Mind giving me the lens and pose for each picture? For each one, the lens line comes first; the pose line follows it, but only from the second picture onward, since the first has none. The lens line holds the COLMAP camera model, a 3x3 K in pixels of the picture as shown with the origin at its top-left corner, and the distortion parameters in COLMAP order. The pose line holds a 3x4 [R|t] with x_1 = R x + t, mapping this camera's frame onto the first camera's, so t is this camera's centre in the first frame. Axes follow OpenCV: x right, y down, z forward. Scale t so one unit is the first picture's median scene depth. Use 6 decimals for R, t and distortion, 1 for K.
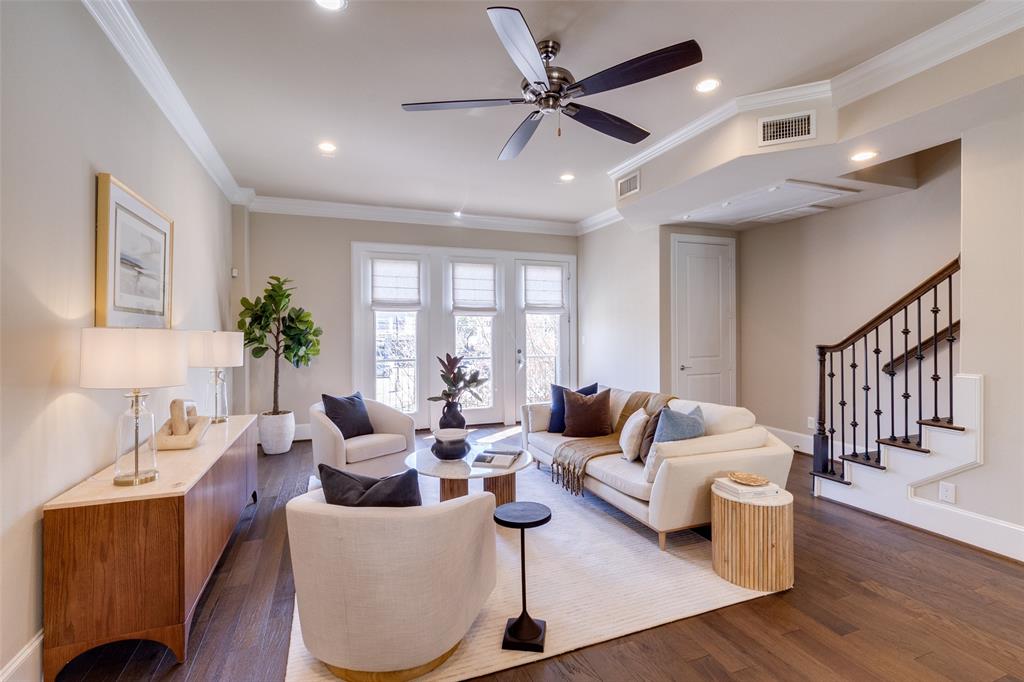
lens RADIAL K [[476.4, 0, 508.2], [0, 476.4, 334.4], [0, 0, 1]] dist [-0.002125, -0.000579]
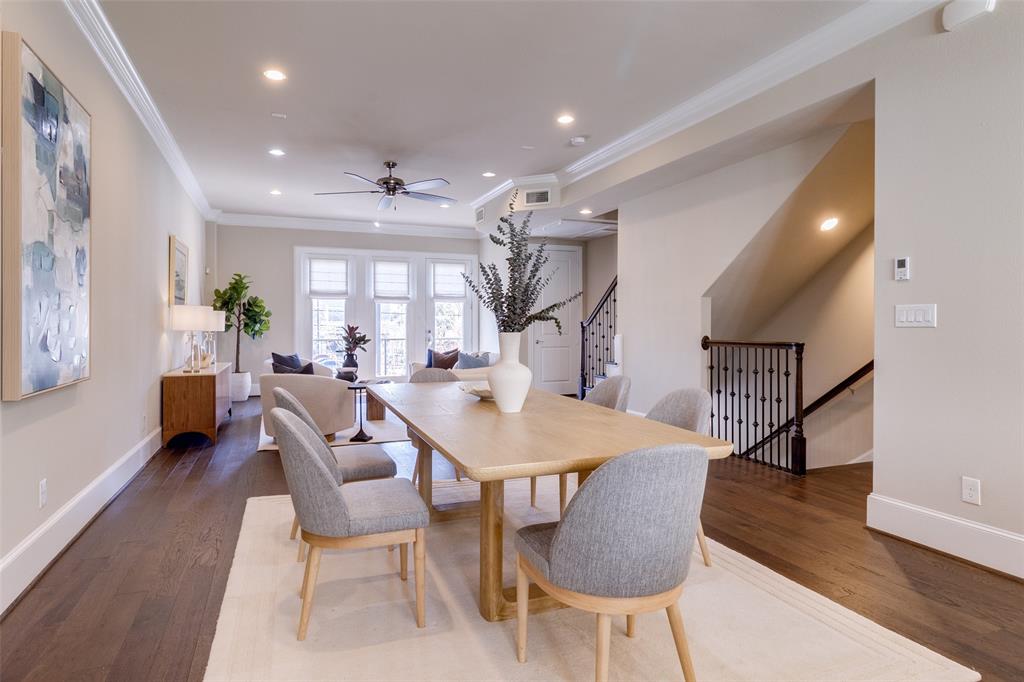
lens RADIAL K [[600.0, 0, 514.7], [0, 600.0, 331.7], [0, 0, 1]] dist [0.003484, 0.001379]
pose [[0.999802, 0.004857, 0.019309, 0.285586], [-0.004928, 0.999981, 0.003624, 0.037302], [-0.019291, -0.003719, 0.999807, -0.767063]]
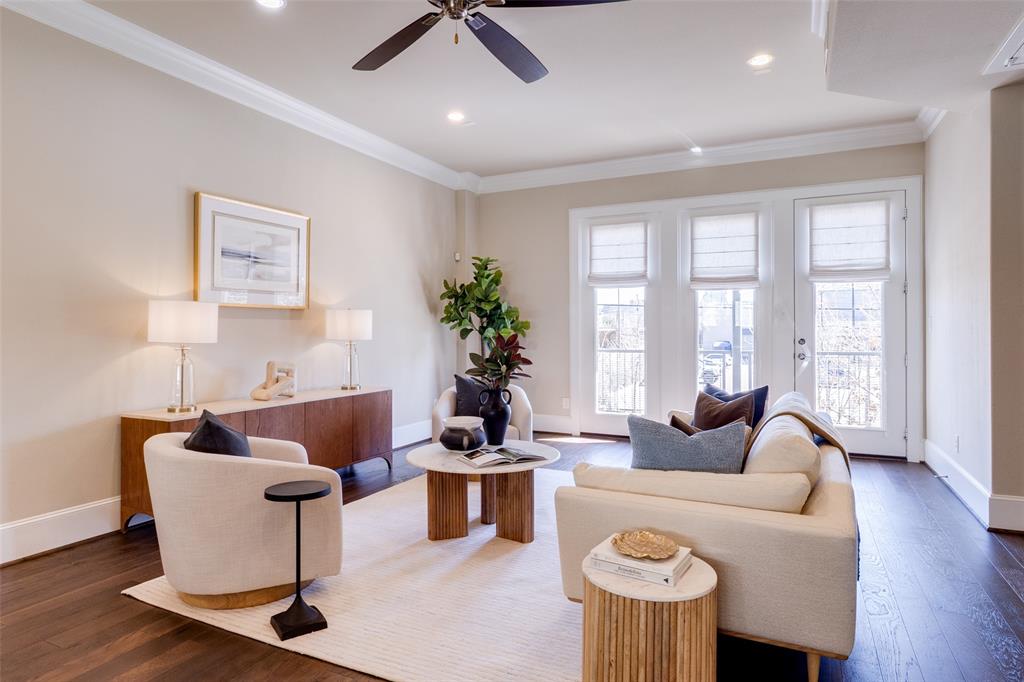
lens RADIAL K [[600.0, 0, 512.0], [0, 600.0, 332.9], [0, 0, 1]] dist [0.003484, 0.001379]
pose [[0.677990, 0.007699, -0.735031, 0.465336], [-0.003124, 0.999966, 0.007592, 0.025430], [0.735065, -0.002851, 0.677991, 0.207796]]
